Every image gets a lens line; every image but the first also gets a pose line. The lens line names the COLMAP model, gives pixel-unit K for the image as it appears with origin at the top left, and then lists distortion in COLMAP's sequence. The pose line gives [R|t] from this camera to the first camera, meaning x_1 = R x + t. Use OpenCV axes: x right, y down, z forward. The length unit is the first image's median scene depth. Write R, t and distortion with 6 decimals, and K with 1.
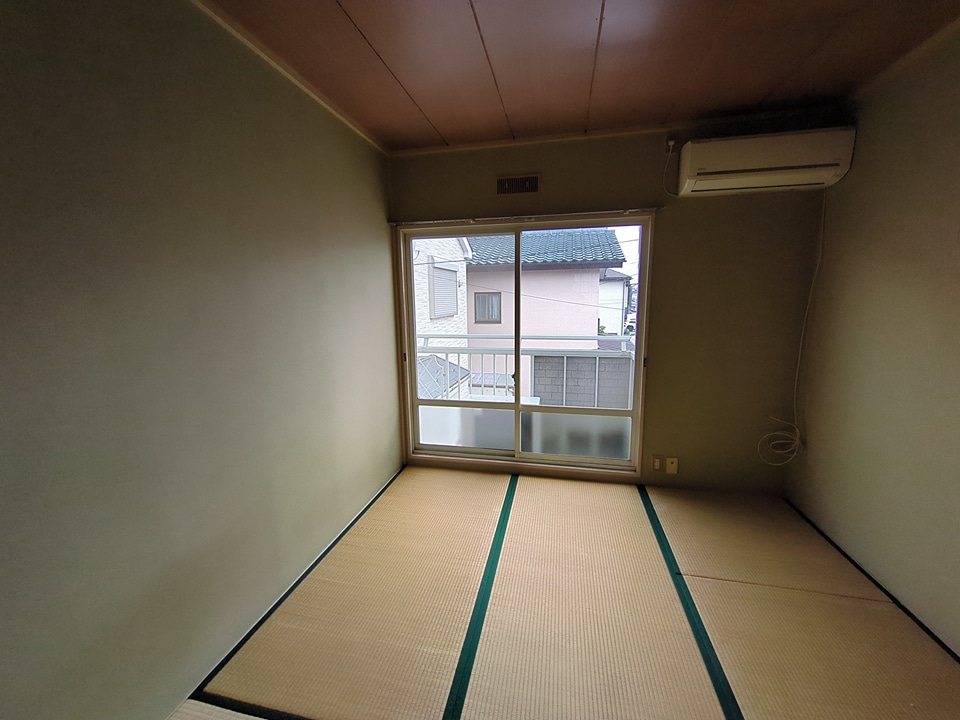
lens RADIAL K [[380.7, 0, 478.2], [0, 380.7, 356.6], [0, 0, 1]] dist [-0.000208, 0.000260]
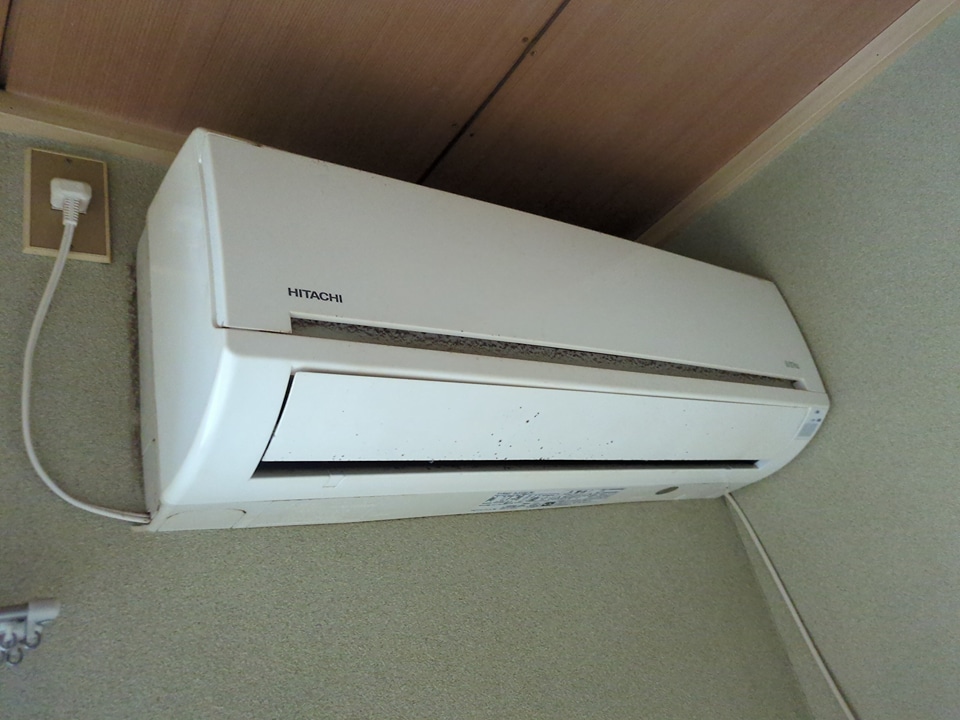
lens RADIAL K [[719.6, 0, 480.0], [0, 719.6, 360.0], [0, 0, 1]] dist [0.002030, 0.001981]
pose [[0.665177, 0.150432, 0.731376, 0.435691], [0.330021, 0.819401, -0.468687, -0.336447], [-0.669796, 0.553129, 0.495401, 0.820919]]
